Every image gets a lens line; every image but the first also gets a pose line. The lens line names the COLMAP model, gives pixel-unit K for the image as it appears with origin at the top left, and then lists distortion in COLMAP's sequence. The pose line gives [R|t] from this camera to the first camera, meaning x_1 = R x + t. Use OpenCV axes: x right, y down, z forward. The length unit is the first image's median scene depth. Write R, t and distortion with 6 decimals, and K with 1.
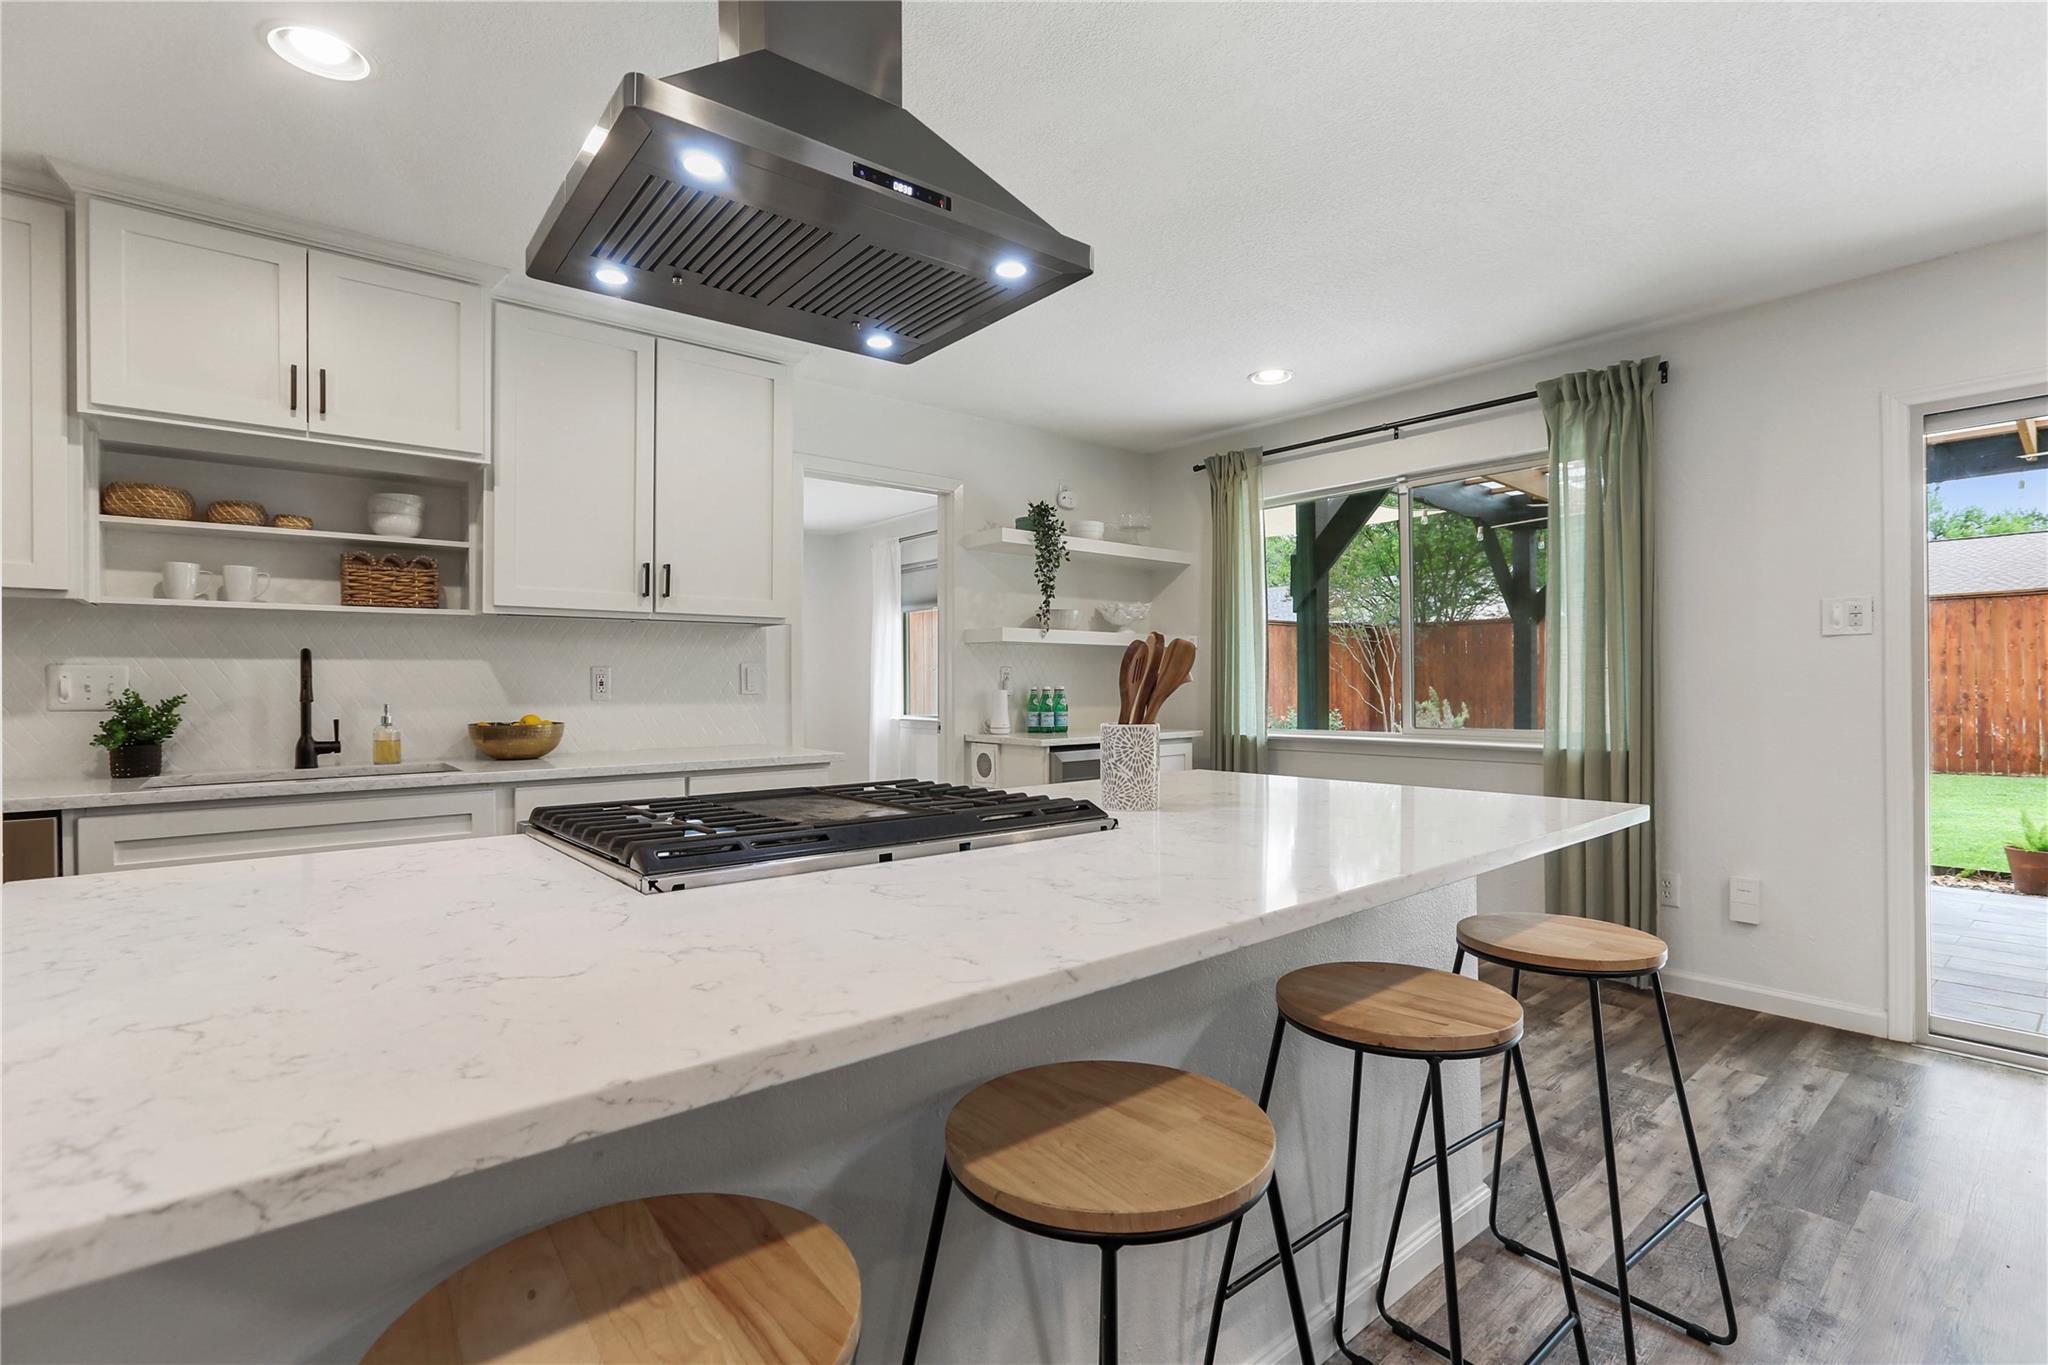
lens RADIAL K [[944.9, 0, 1023.9], [0, 944.9, 686.8], [0, 0, 1]] dist [-0.040619, 0.015435]
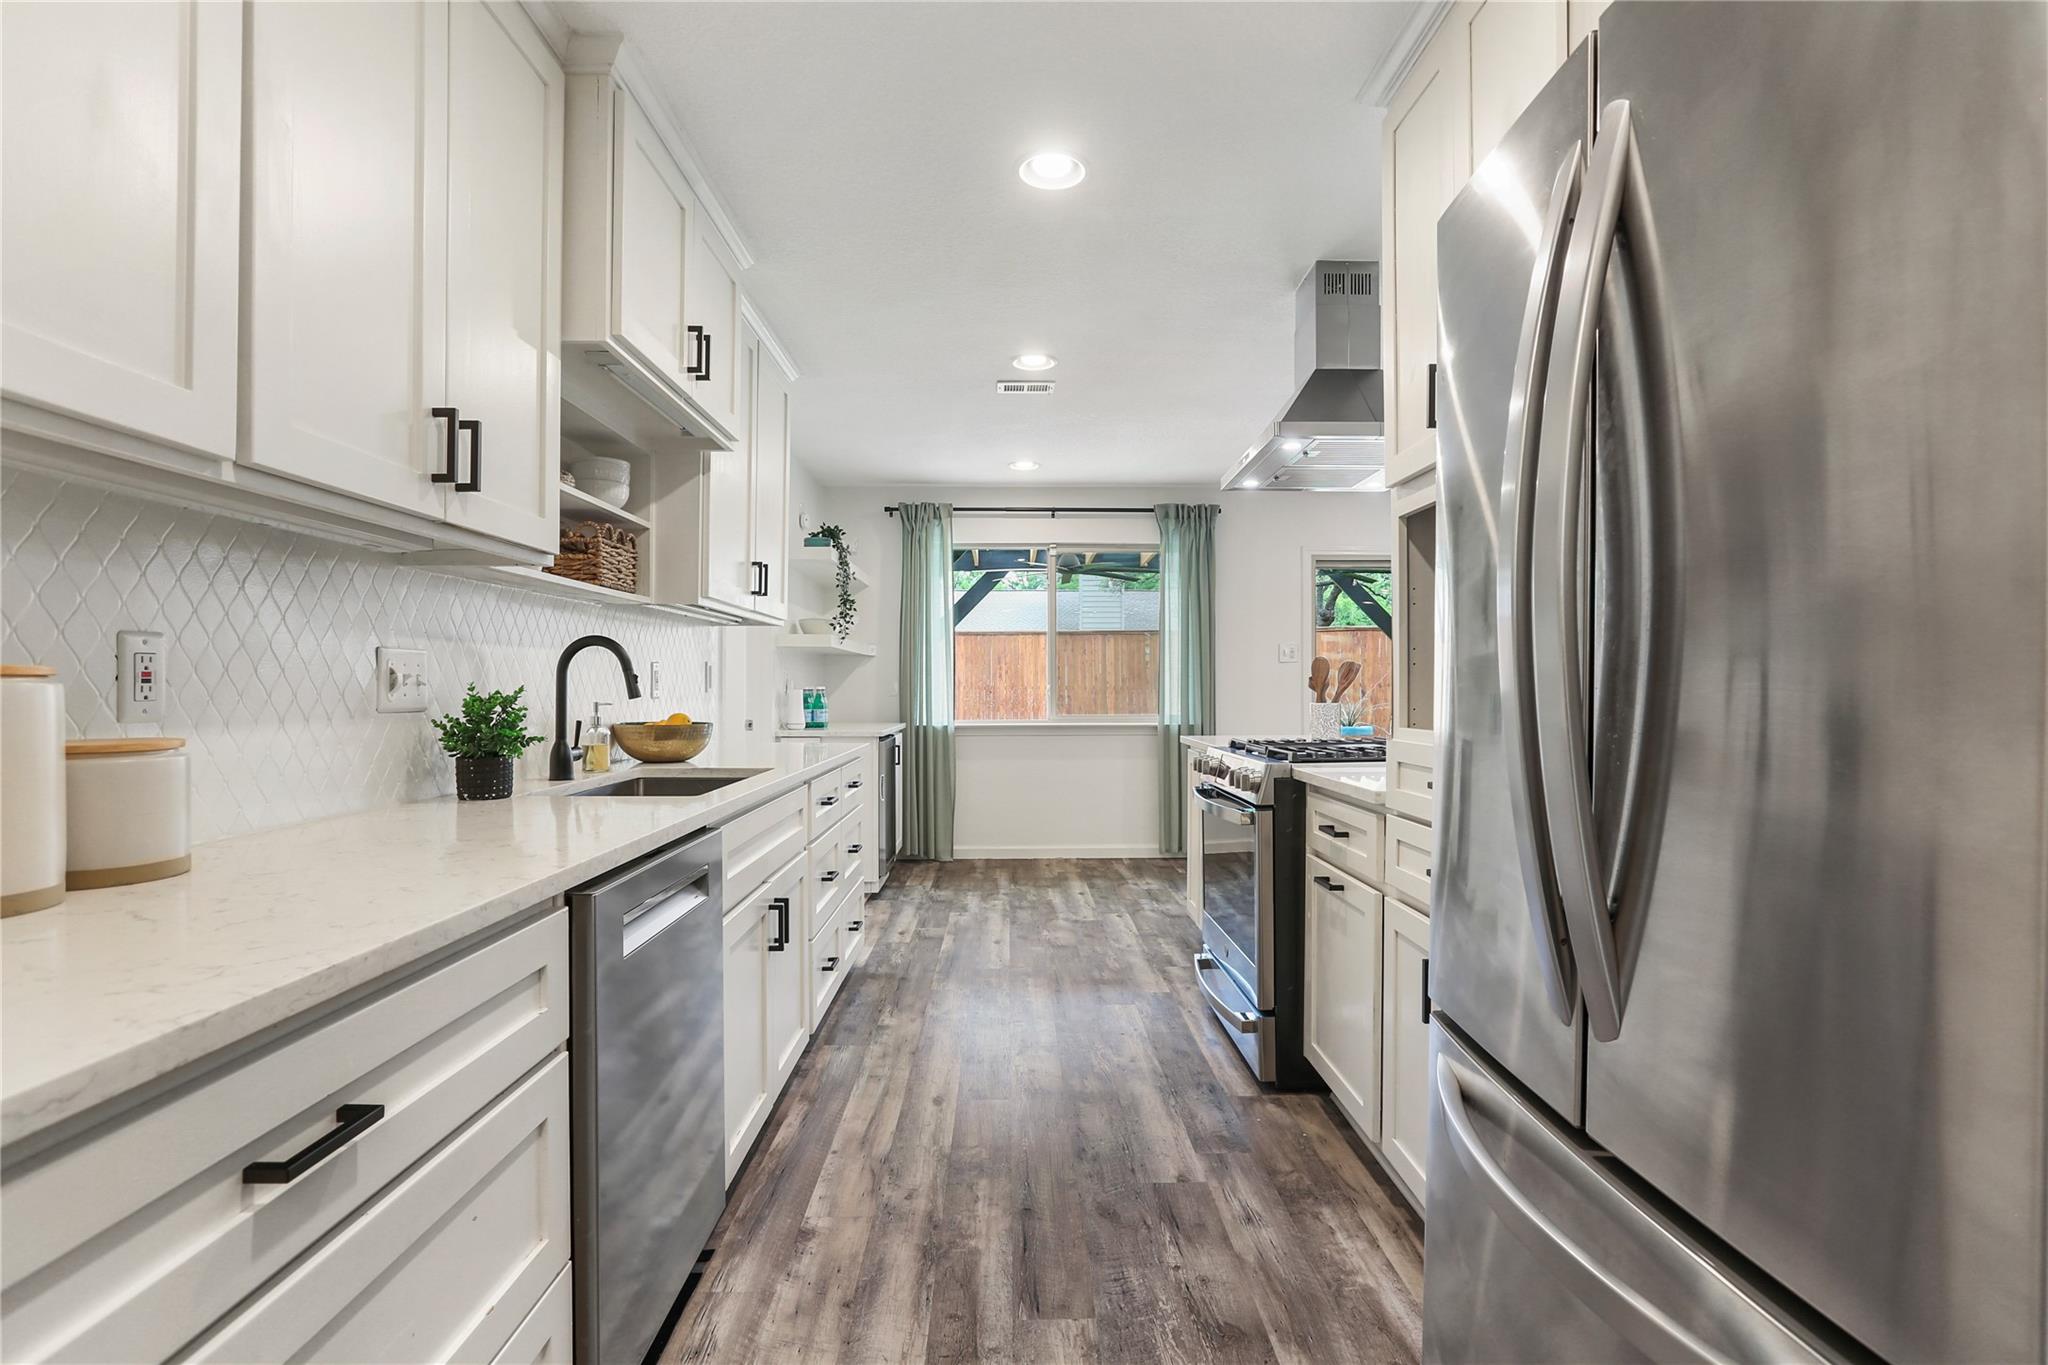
lens RADIAL K [[944.9, 0, 1035.9], [0, 944.9, 680.8], [0, 0, 1]] dist [-0.040619, 0.015435]
pose [[0.623509, 0.008715, 0.781767, -0.902187], [0.001985, 0.999917, -0.012730, 0.008621], [-0.781813, 0.009489, 0.623440, 0.119066]]
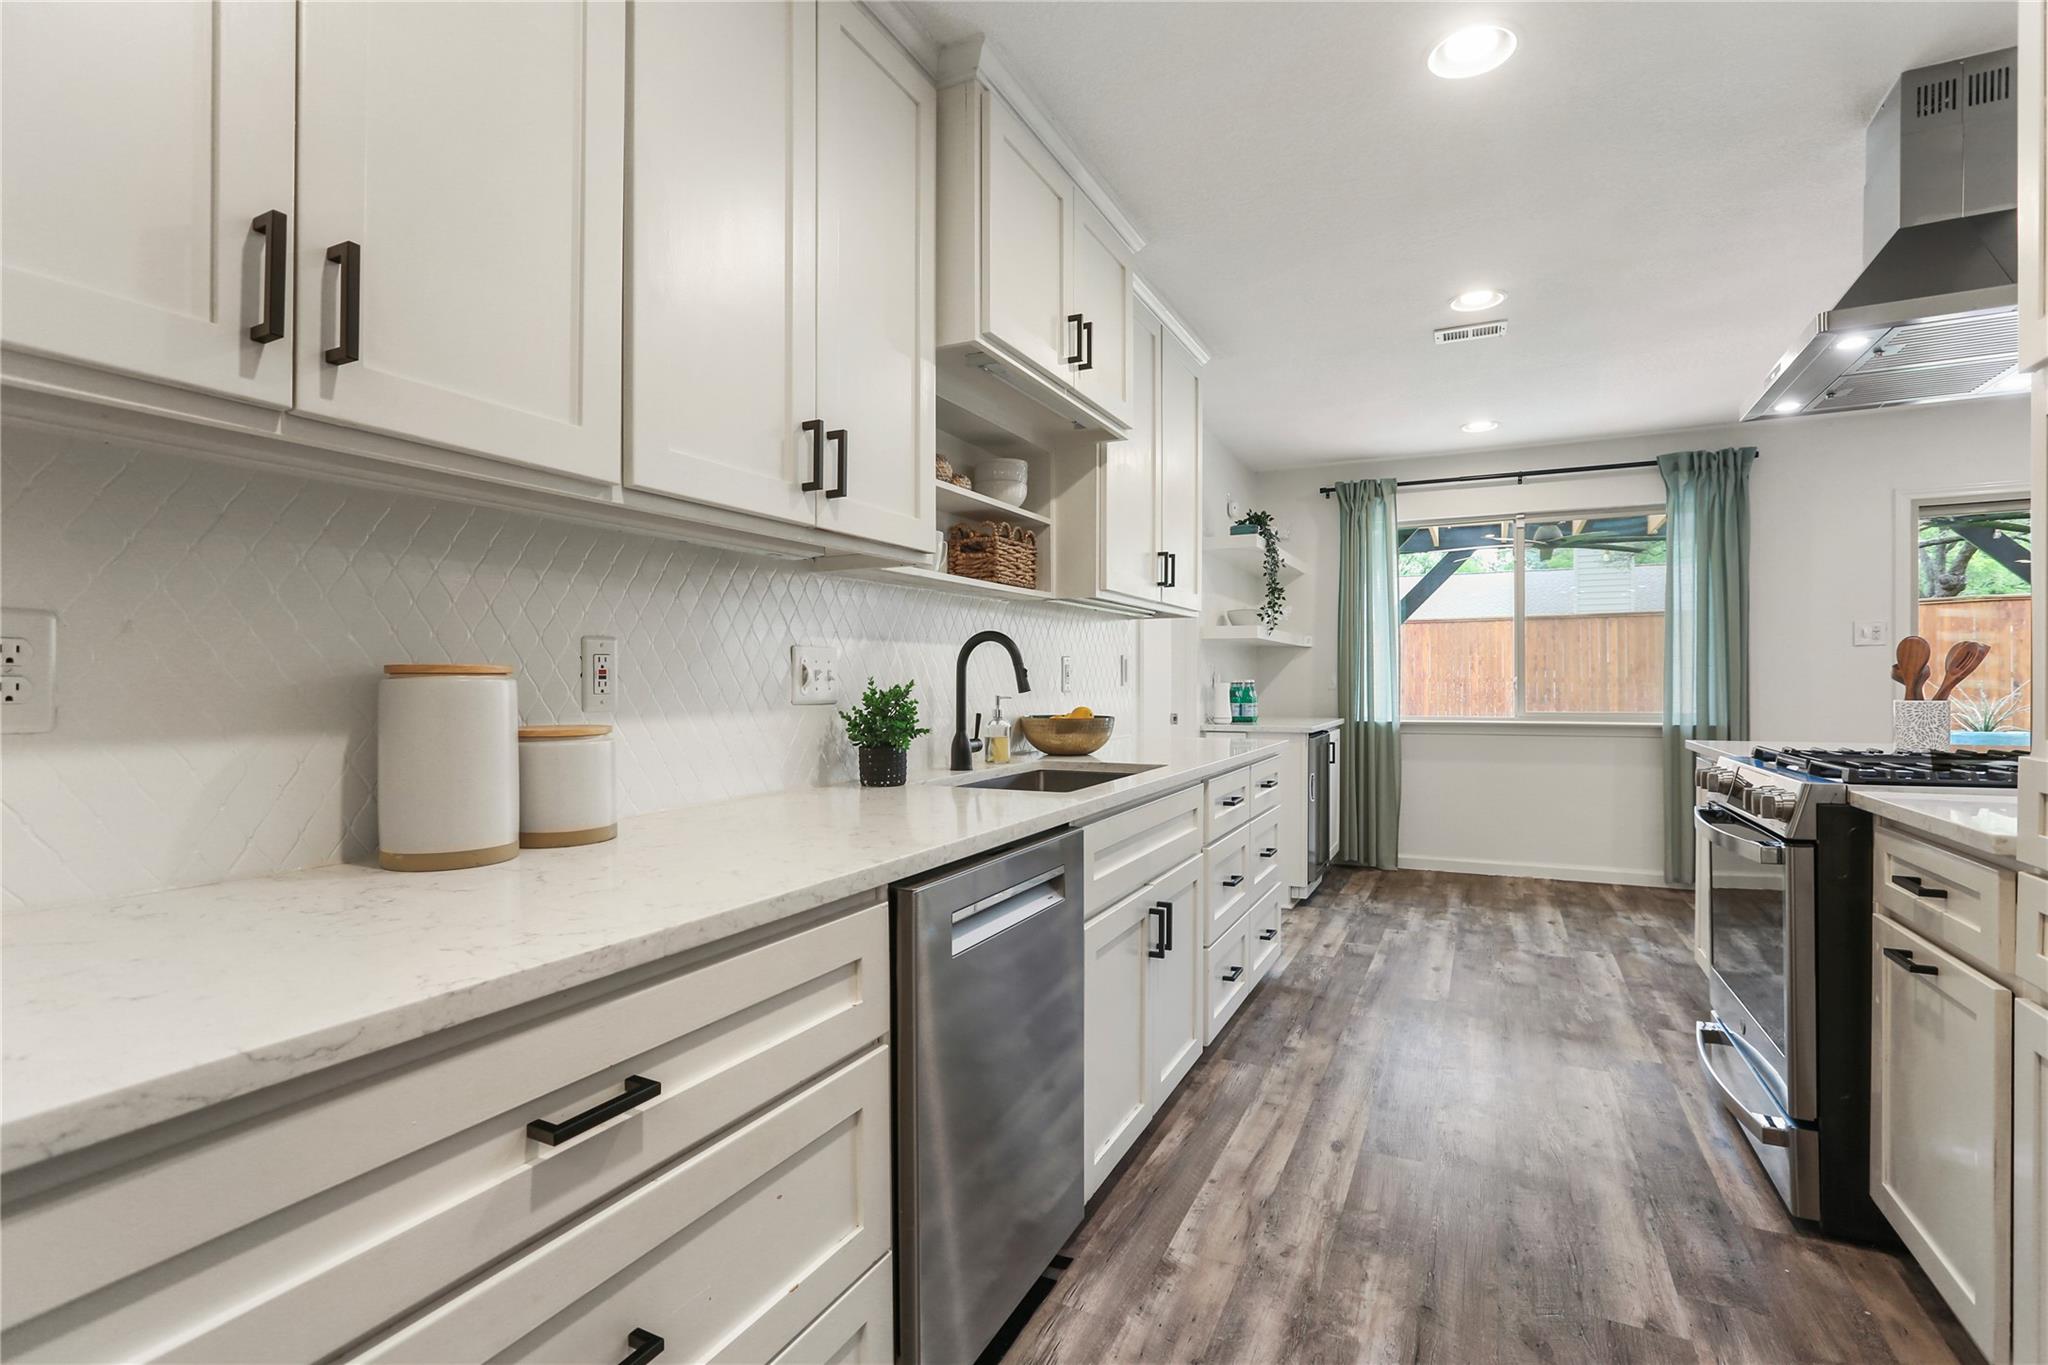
lens RADIAL K [[944.9, 0, 1024.6], [0, 944.9, 682.6], [0, 0, 1]] dist [-0.040619, 0.015435]
pose [[0.917757, -0.000395, 0.397141, -0.832786], [0.002288, 0.999988, -0.004291, 0.008300], [-0.397135, 0.004847, 0.917747, 0.129782]]
